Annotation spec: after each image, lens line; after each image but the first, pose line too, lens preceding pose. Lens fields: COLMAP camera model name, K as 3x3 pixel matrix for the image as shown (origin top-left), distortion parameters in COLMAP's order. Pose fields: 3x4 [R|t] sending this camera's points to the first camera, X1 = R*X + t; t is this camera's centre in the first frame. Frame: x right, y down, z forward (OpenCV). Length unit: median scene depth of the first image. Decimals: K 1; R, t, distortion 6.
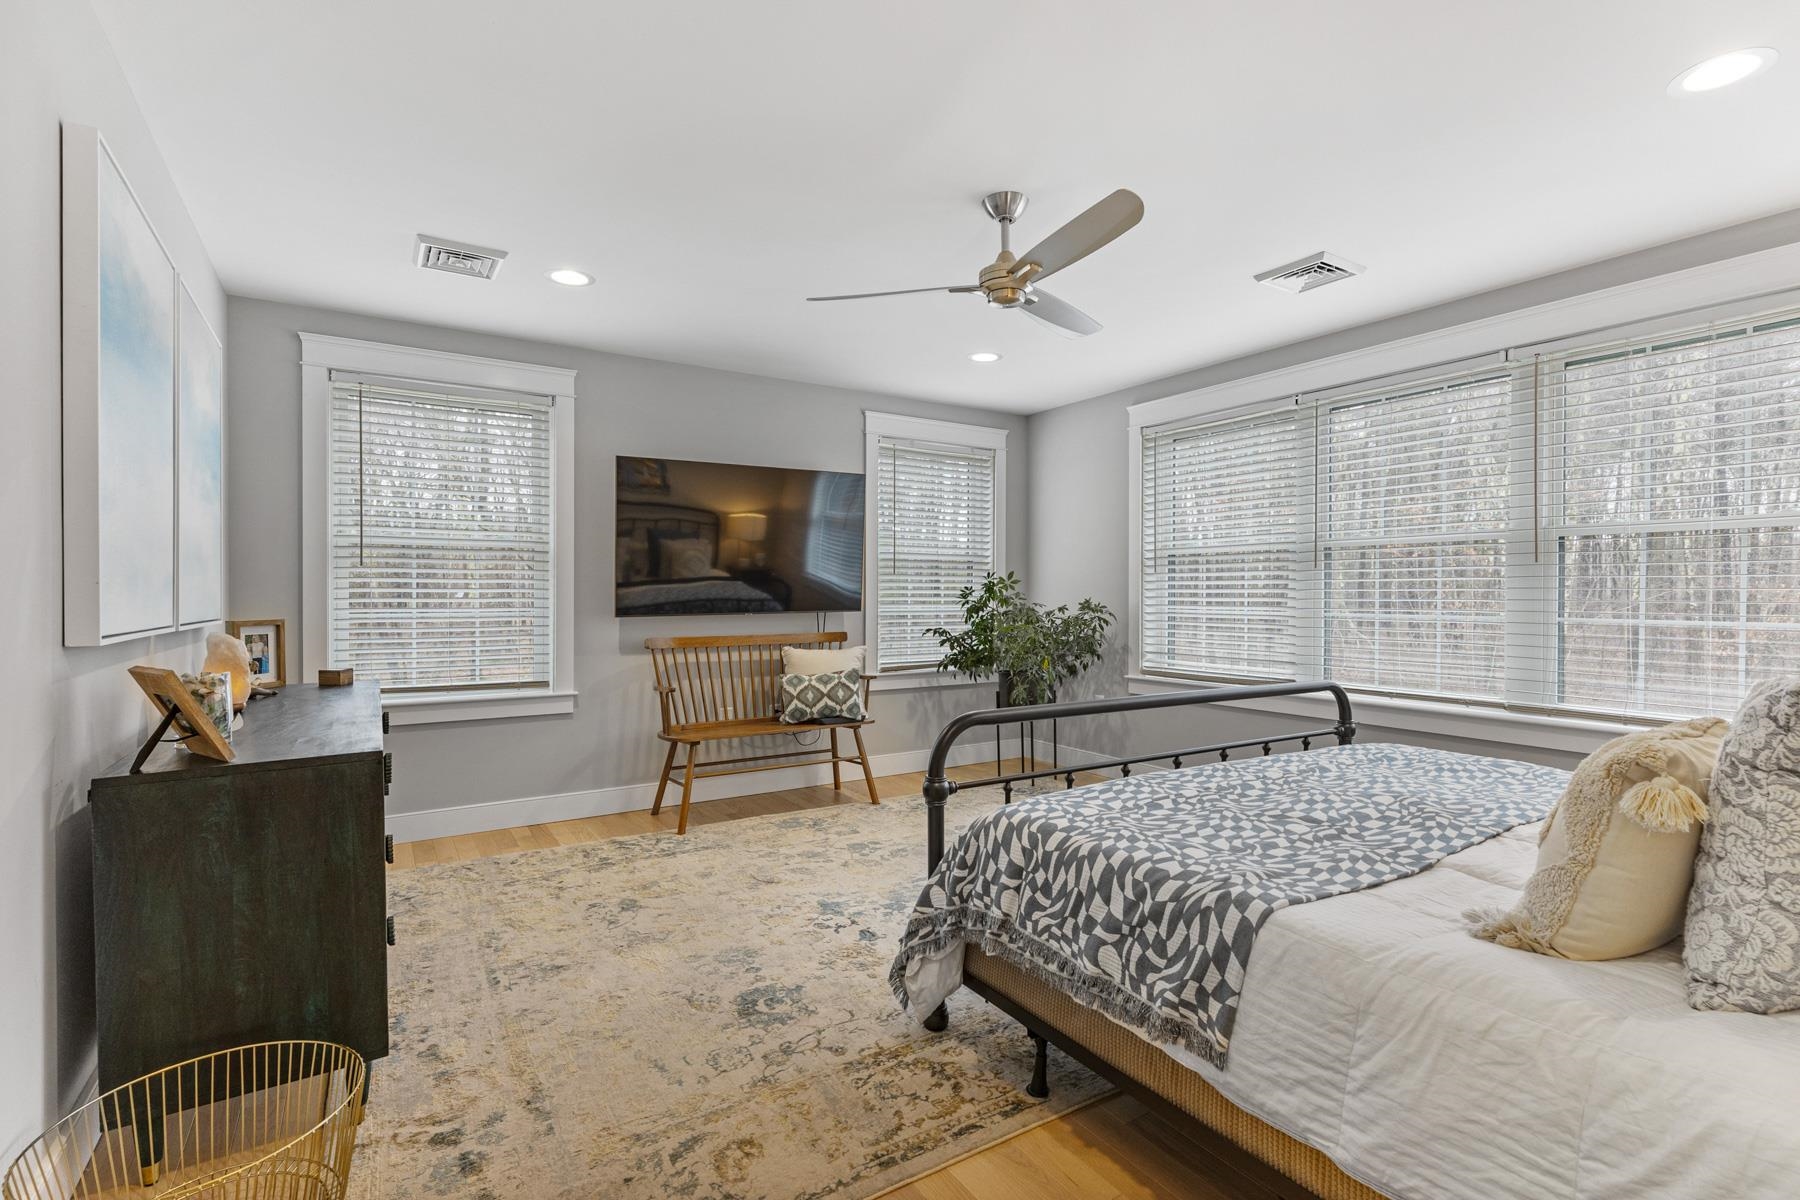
lens RADIAL K [[830.2, 0, 896.9], [0, 830.2, 598.2], [0, 0, 1]] dist [0.000156, 0.000211]
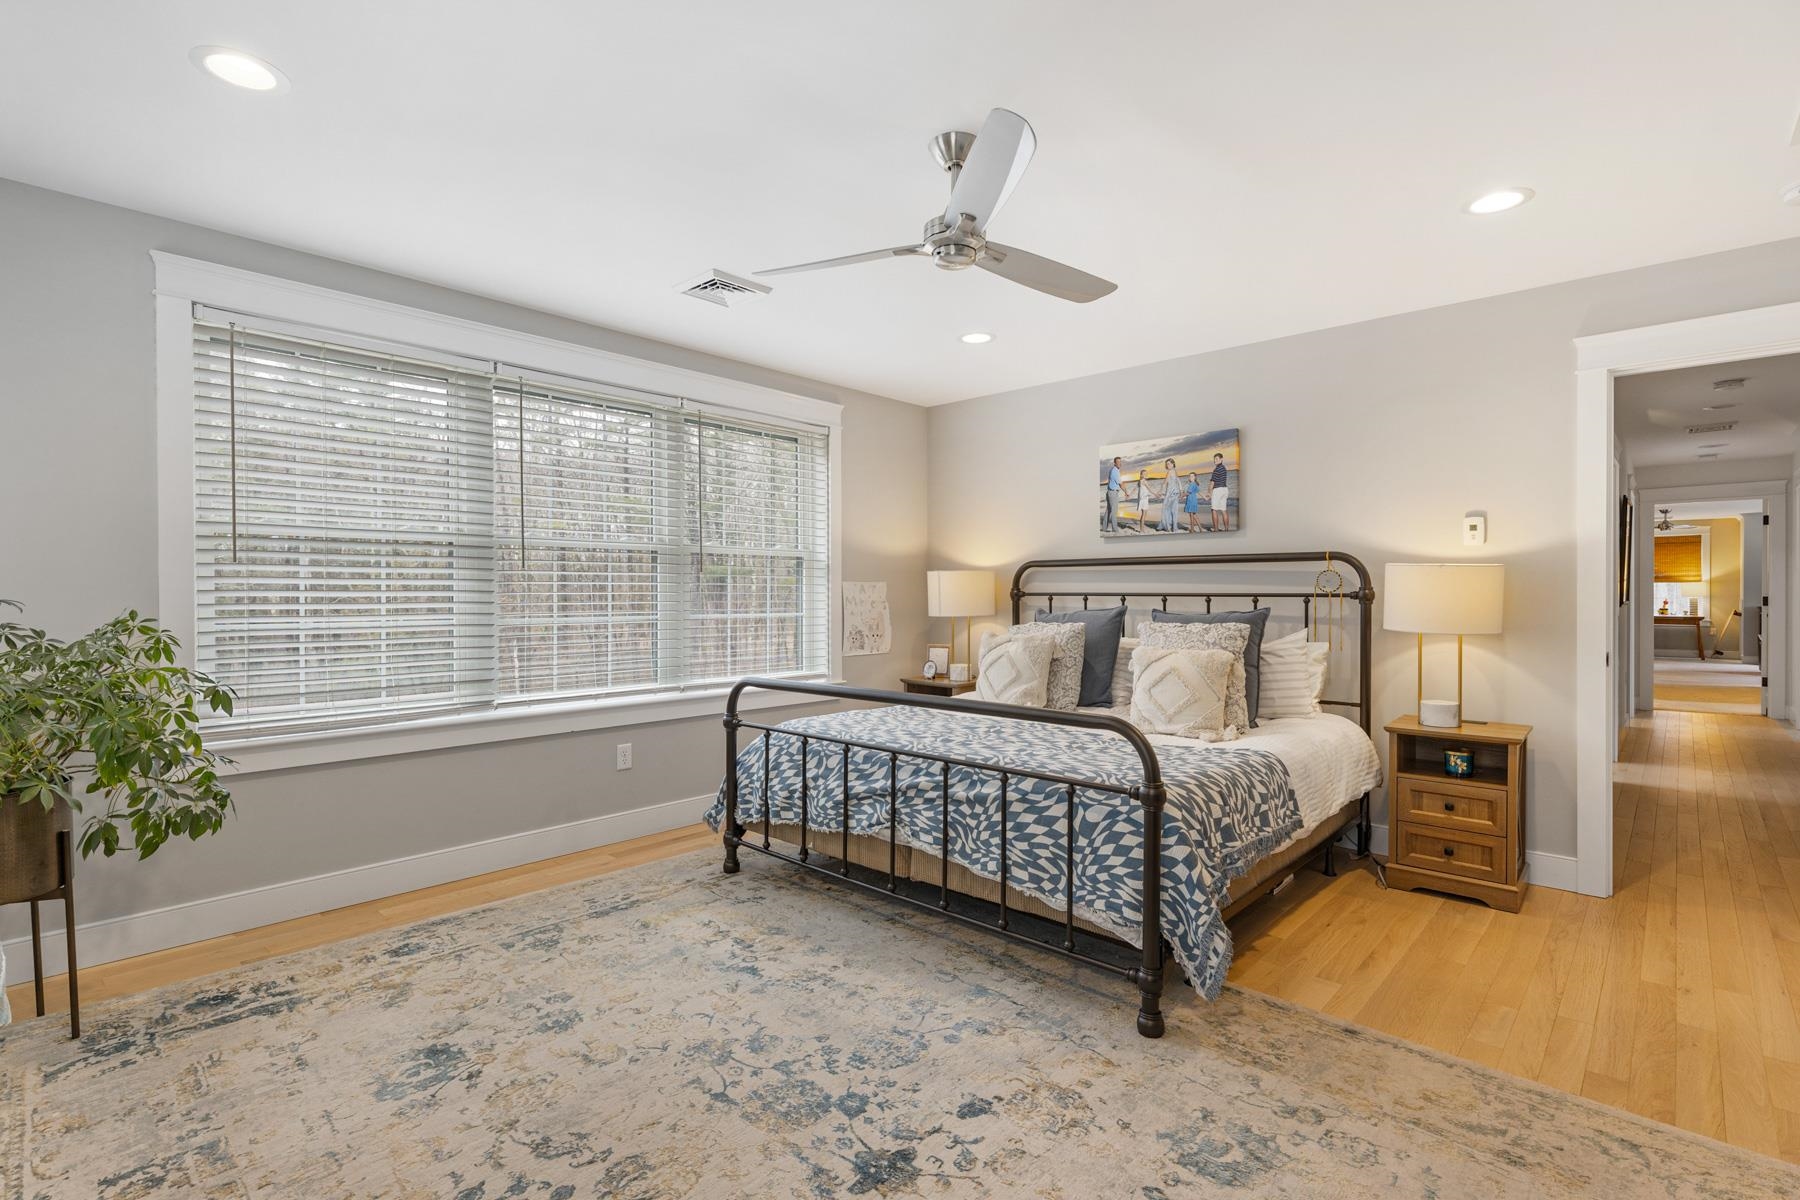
lens RADIAL K [[833.9, 0, 907.5], [0, 833.9, 600.9], [0, 0, 1]] dist [-0.002394, -0.000384]
pose [[-0.251084, -0.010705, 0.967906, -1.081566], [0.004713, 0.999913, 0.012282, -0.025251], [-0.967954, 0.007645, -0.251011, 1.961118]]
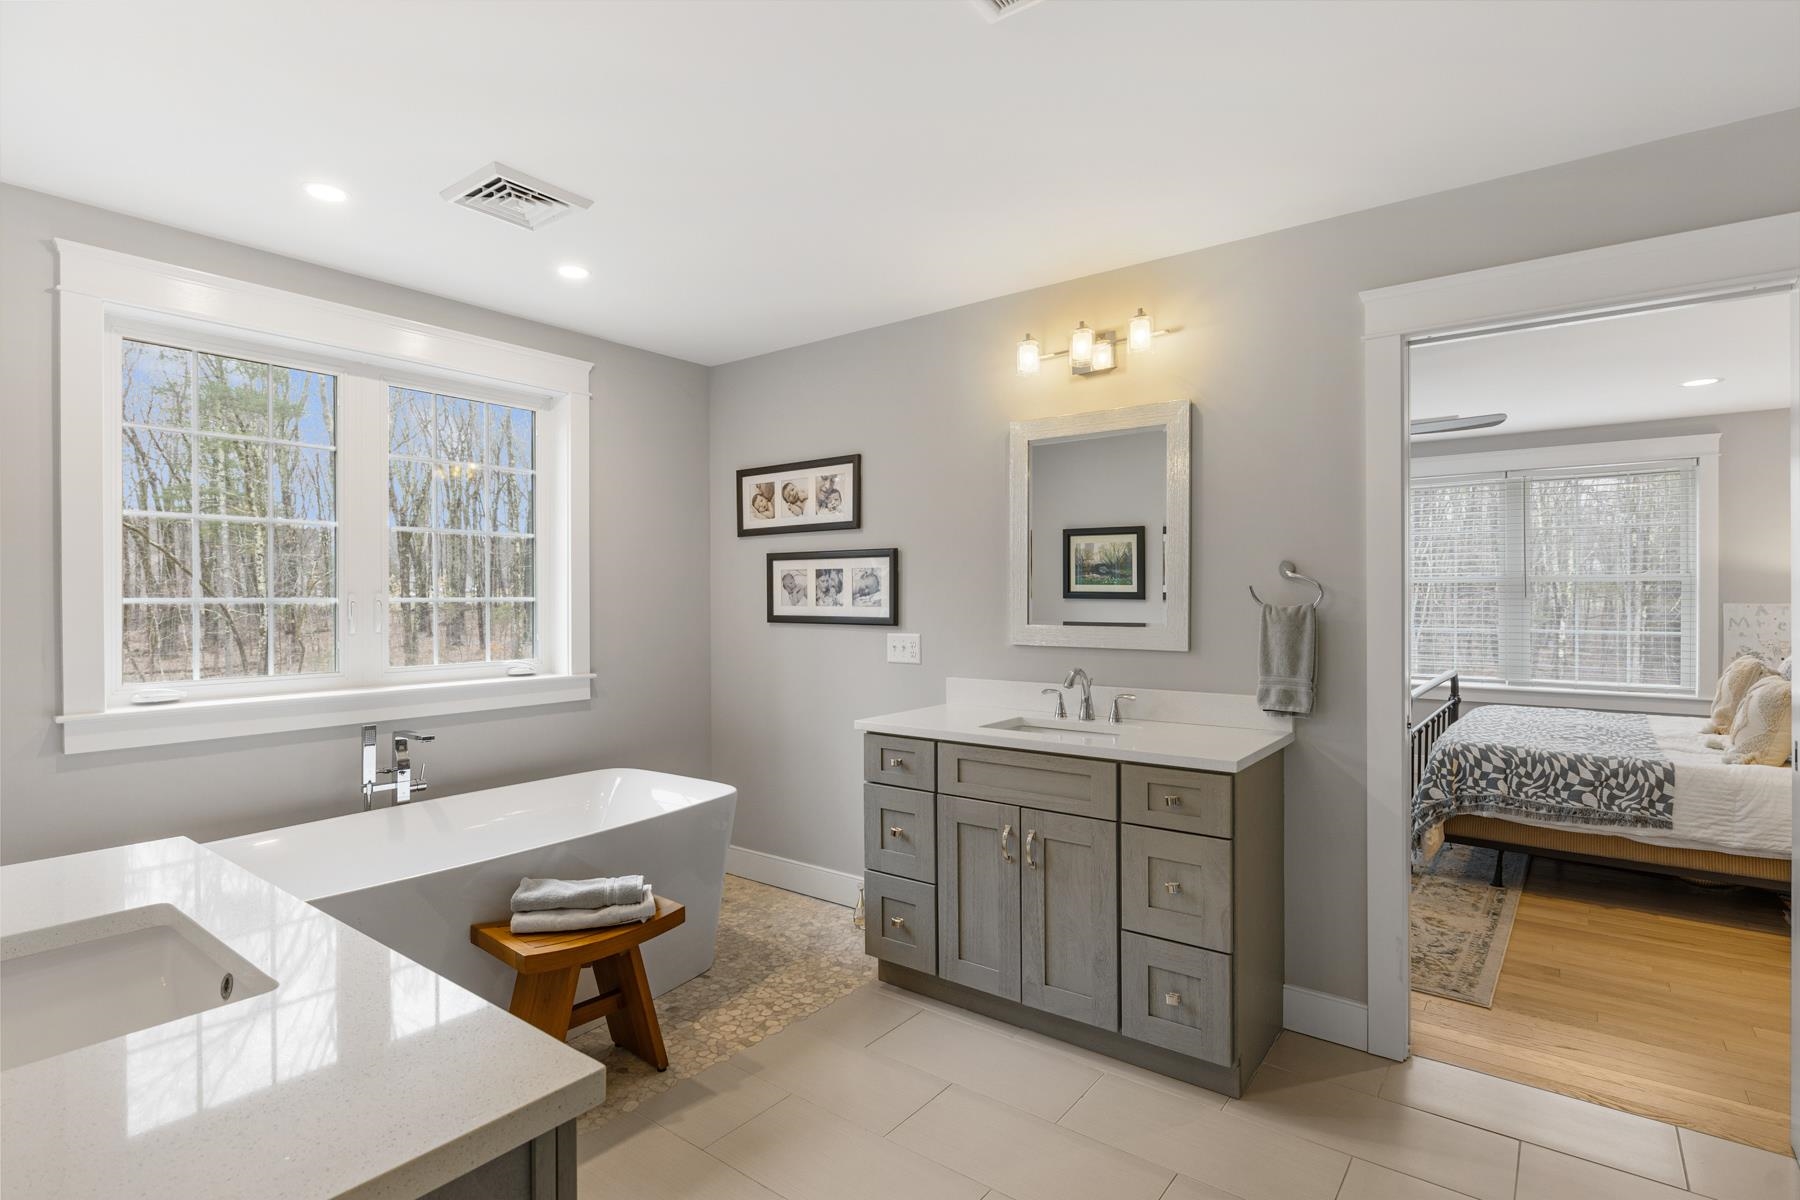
lens RADIAL K [[870.9, 0, 914.3], [0, 870.9, 604.2], [0, 0, 1]] dist [-0.016747, -0.000562]
pose [[0.936126, -0.002015, 0.351659, -1.992637], [-0.000209, 0.999980, 0.006287, -0.075864], [-0.351665, -0.005959, 0.936107, -0.431963]]
